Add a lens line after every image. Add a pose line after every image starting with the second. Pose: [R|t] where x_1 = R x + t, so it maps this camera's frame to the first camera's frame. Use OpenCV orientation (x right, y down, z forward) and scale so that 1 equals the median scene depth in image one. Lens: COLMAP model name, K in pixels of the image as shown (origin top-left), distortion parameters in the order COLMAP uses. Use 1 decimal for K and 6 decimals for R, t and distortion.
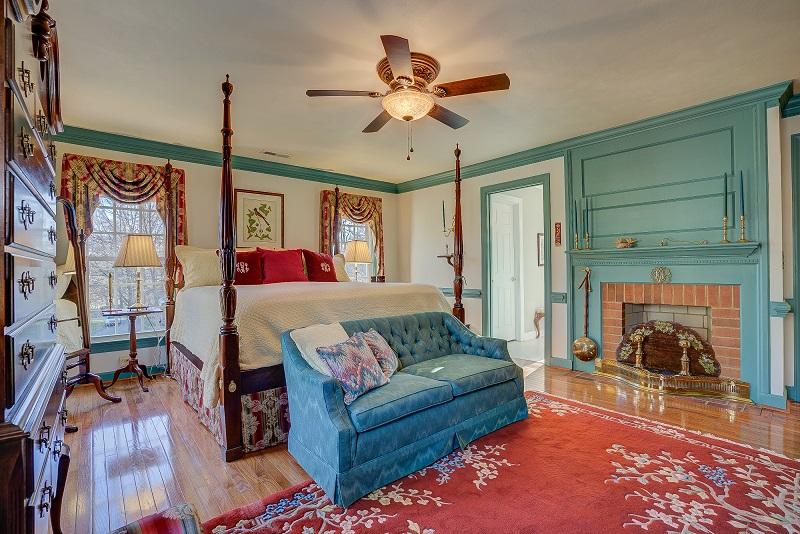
lens RADIAL K [[368.2, 0, 399.8], [0, 368.2, 266.7], [0, 0, 1]] dist [-0.055630, 0.019068]
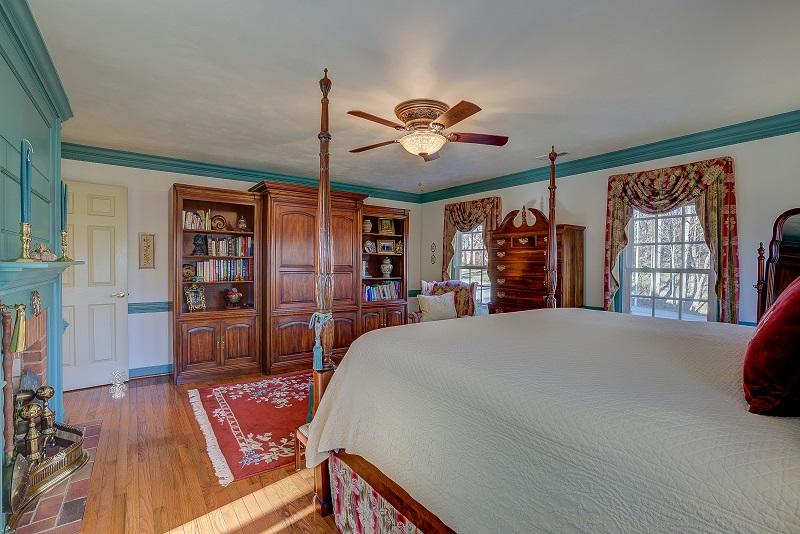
lens RADIAL K [[368.2, 0, 400.3], [0, 368.2, 268.1], [0, 0, 1]] dist [-0.055630, 0.019068]
pose [[-0.997579, 0.000790, 0.069533, 0.018867], [0.001145, 0.999986, 0.005070, -0.071068], [-0.069528, 0.005137, -0.997567, 2.672338]]
